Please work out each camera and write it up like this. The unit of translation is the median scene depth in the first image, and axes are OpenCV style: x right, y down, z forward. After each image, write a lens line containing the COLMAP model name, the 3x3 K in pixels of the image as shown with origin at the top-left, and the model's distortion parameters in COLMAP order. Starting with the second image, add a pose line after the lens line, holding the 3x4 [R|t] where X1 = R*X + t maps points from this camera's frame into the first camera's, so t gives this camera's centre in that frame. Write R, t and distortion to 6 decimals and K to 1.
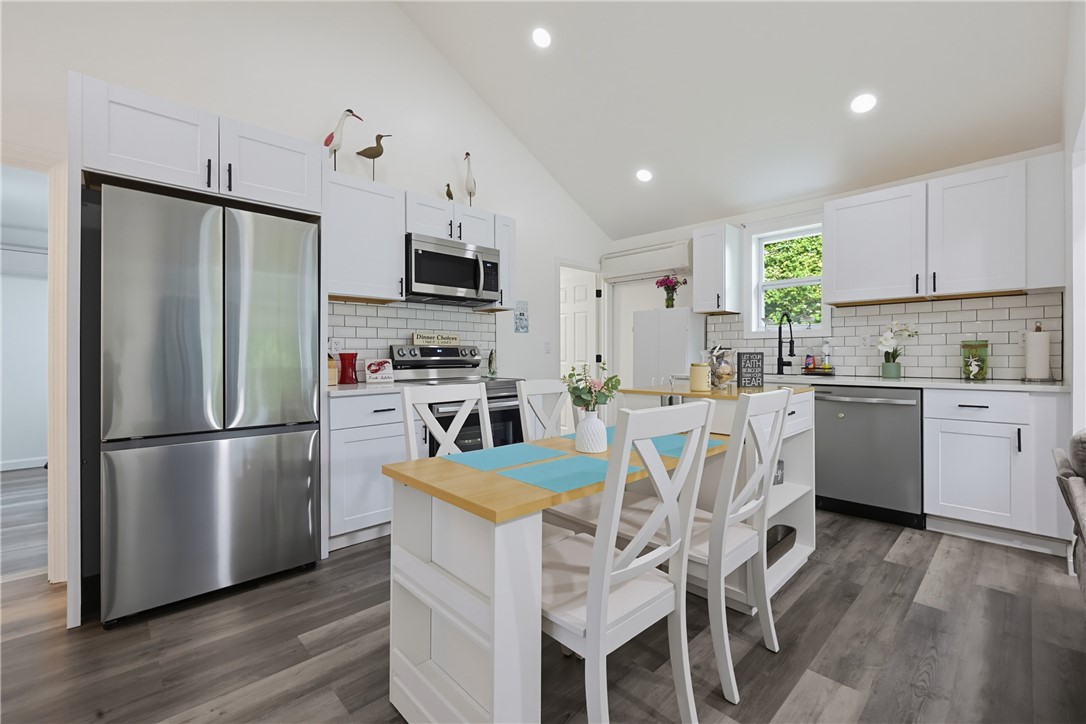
lens RADIAL K [[461.4, 0, 548.2], [0, 461.4, 356.4], [0, 0, 1]] dist [0.000298, 0.000326]
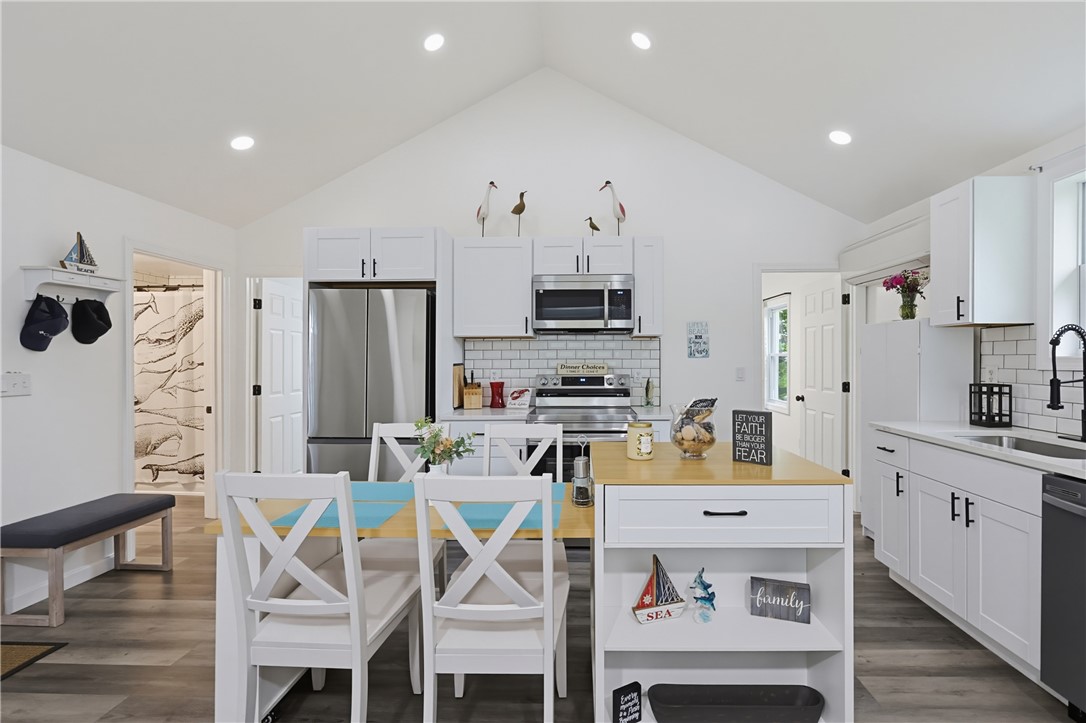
lens RADIAL K [[483.5, 0, 571.7], [0, 483.5, 360.4], [0, 0, 1]] dist [-0.000268, 0.000078]
pose [[0.706979, 0.002605, -0.707230, 0.513237], [-0.001872, 0.999997, 0.001813, -0.057423], [0.707233, 0.000042, 0.706981, 0.210175]]
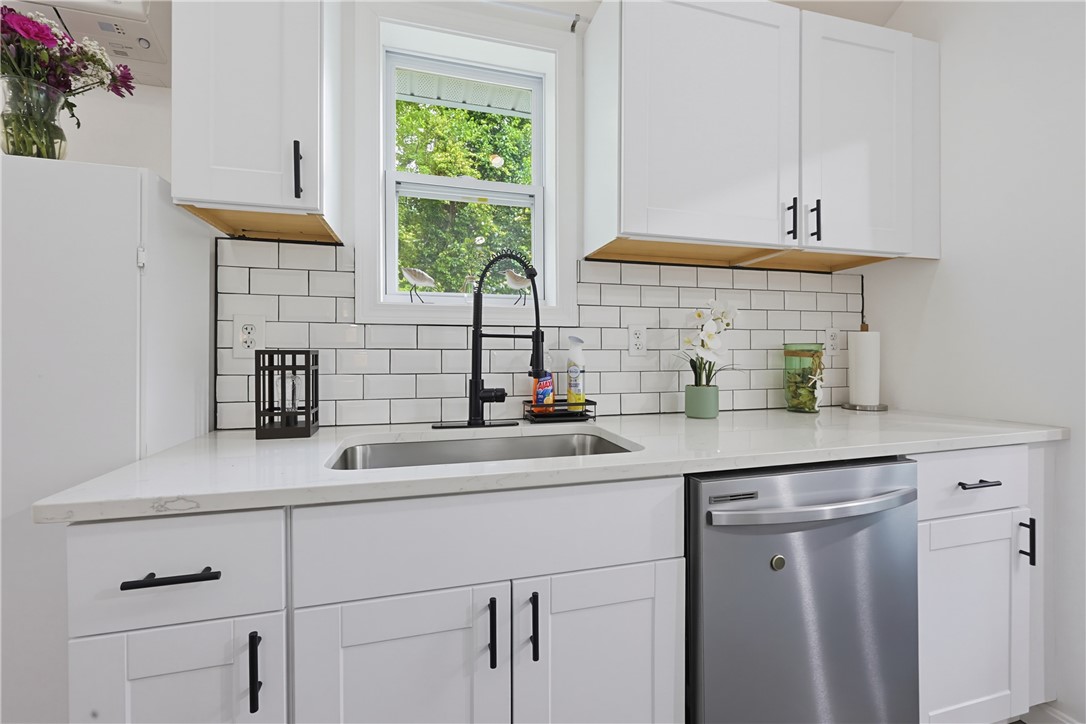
lens RADIAL K [[461.4, 0, 548.2], [0, 461.4, 356.4], [0, 0, 1]] dist [0.000298, 0.000326]
pose [[0.470462, -0.004410, 0.882409, 0.228688], [0.001416, 0.999990, 0.004242, -0.017457], [-0.882419, -0.000746, 0.470463, 0.841974]]
